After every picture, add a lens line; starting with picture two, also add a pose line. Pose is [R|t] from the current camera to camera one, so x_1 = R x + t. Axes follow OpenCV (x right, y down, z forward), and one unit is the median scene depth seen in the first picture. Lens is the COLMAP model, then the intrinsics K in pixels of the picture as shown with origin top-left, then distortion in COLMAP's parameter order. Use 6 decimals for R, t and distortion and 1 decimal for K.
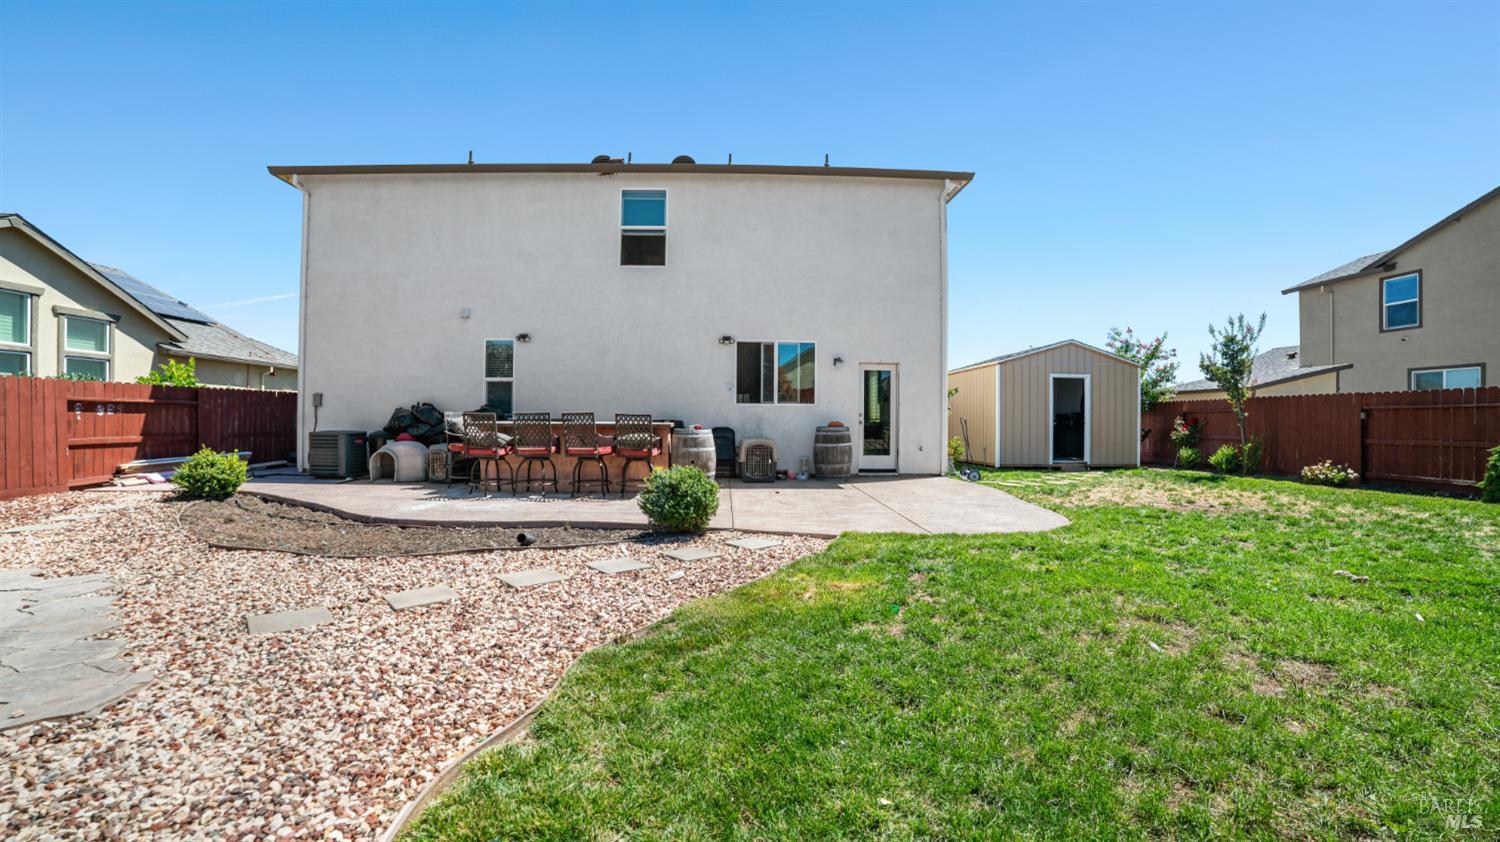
lens RADIAL K [[607.1, 0, 746.3], [0, 607.1, 416.7], [0, 0, 1]] dist [-0.087892, 0.030889]
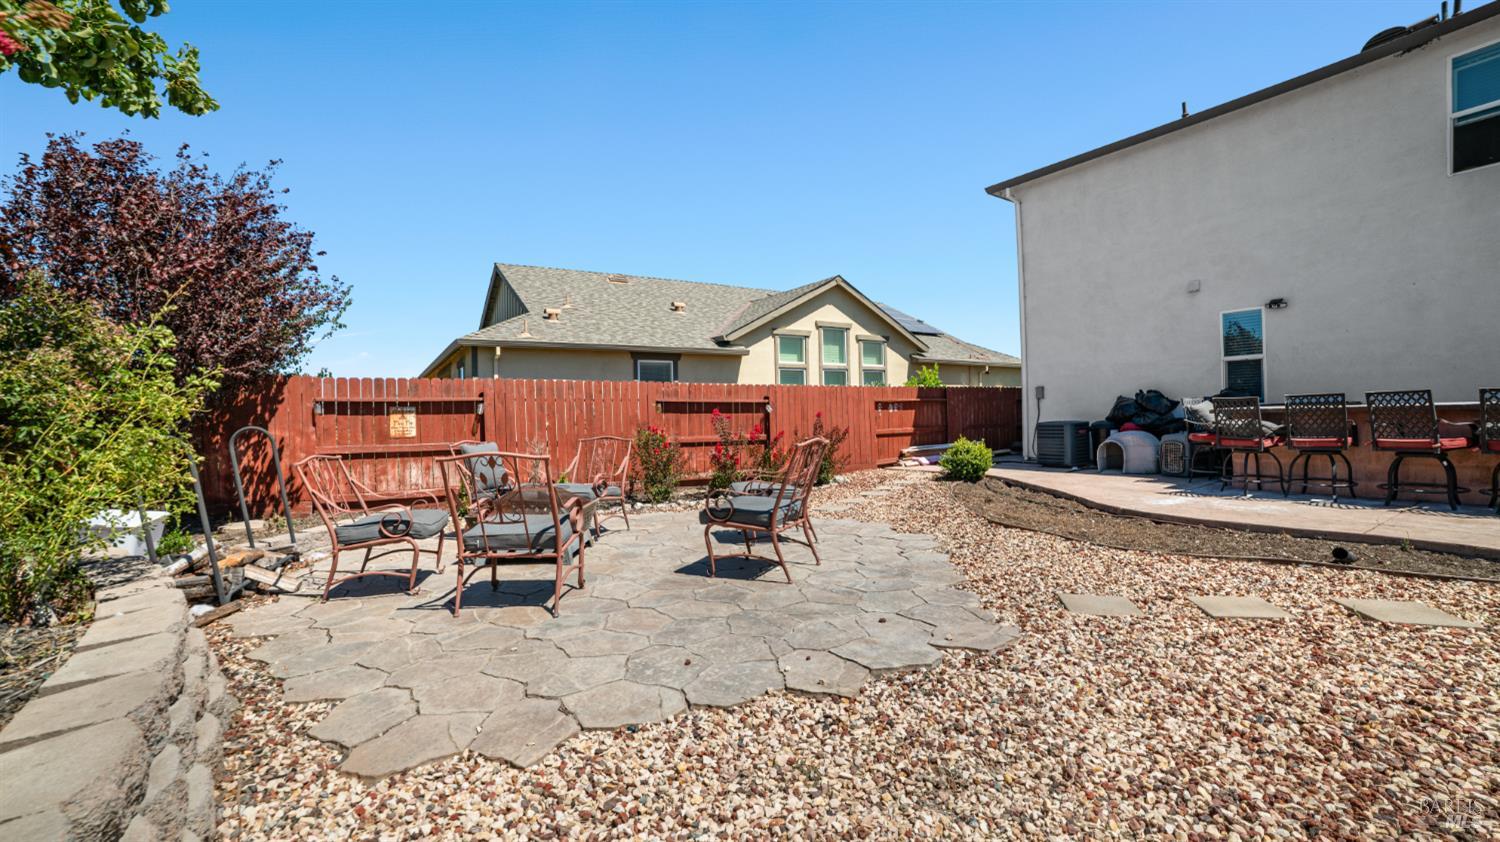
lens RADIAL K [[602.2, 0, 750.0], [0, 602.2, 421.0], [0, 0, 1]] dist [-0.077331, 0.030153]
pose [[0.555653, -0.014434, -0.831289, -0.159502], [0.031993, 0.999480, 0.004031, 0.001948], [0.830798, -0.028835, 0.555826, -0.046738]]
